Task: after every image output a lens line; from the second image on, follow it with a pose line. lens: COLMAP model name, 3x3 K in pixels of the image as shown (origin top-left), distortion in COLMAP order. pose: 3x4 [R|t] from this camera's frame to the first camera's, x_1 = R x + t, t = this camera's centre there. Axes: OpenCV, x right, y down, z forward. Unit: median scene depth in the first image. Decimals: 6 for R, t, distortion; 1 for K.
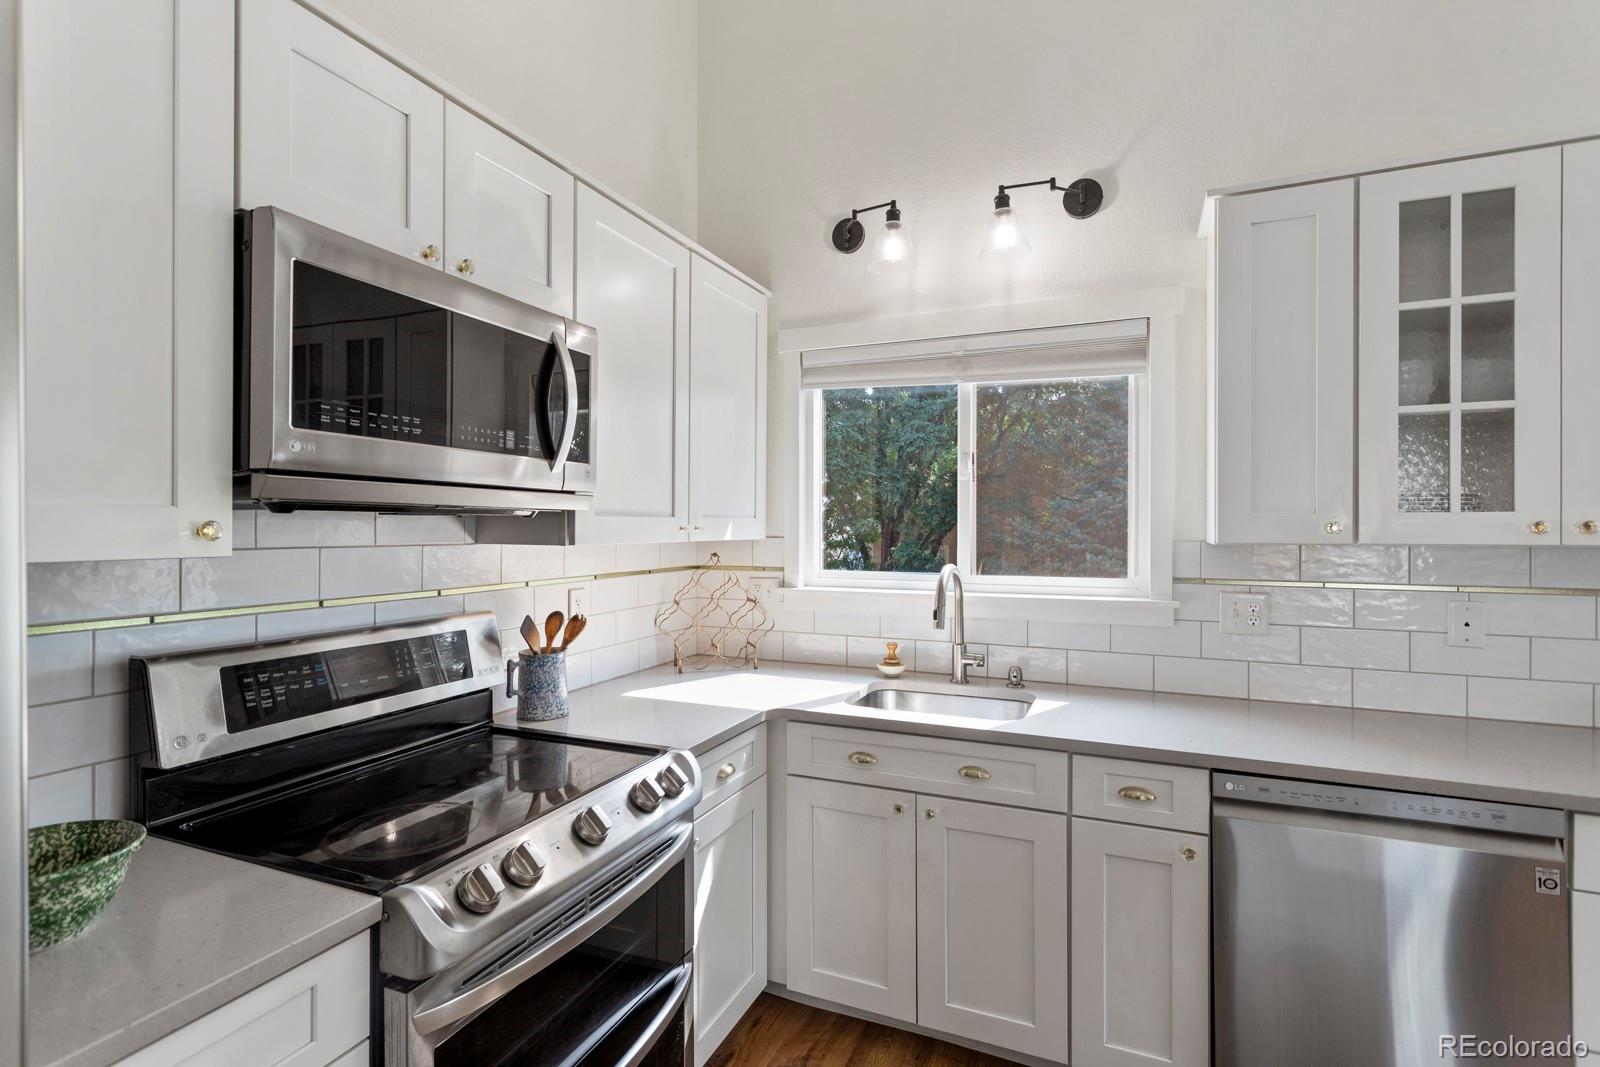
lens RADIAL K [[753.9, 0, 798.7], [0, 753.9, 524.2], [0, 0, 1]] dist [-0.002310, -0.000256]
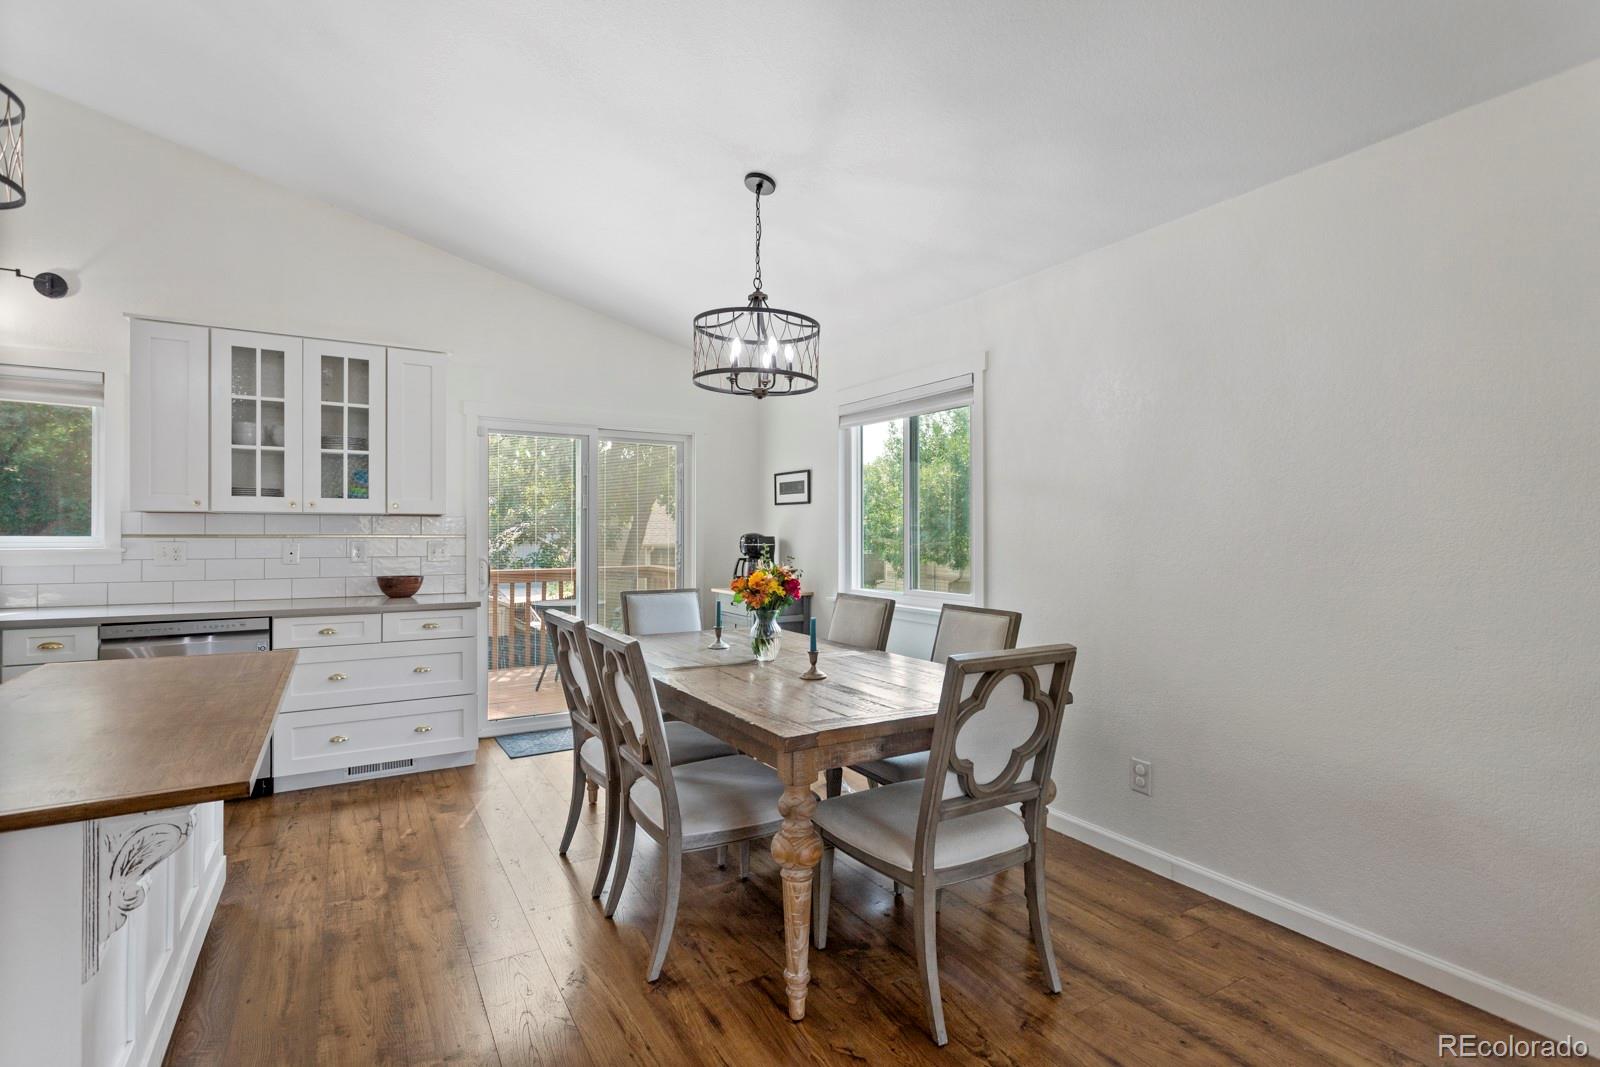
lens RADIAL K [[755.1, 0, 796.3], [0, 755.1, 532.2], [0, 0, 1]] dist [0.003649, 0.000834]
pose [[0.581403, 0.001691, 0.813614, 0.009150], [-0.003150, 0.999995, 0.000173, 0.070762], [-0.813609, -0.002664, 0.581406, -1.322944]]
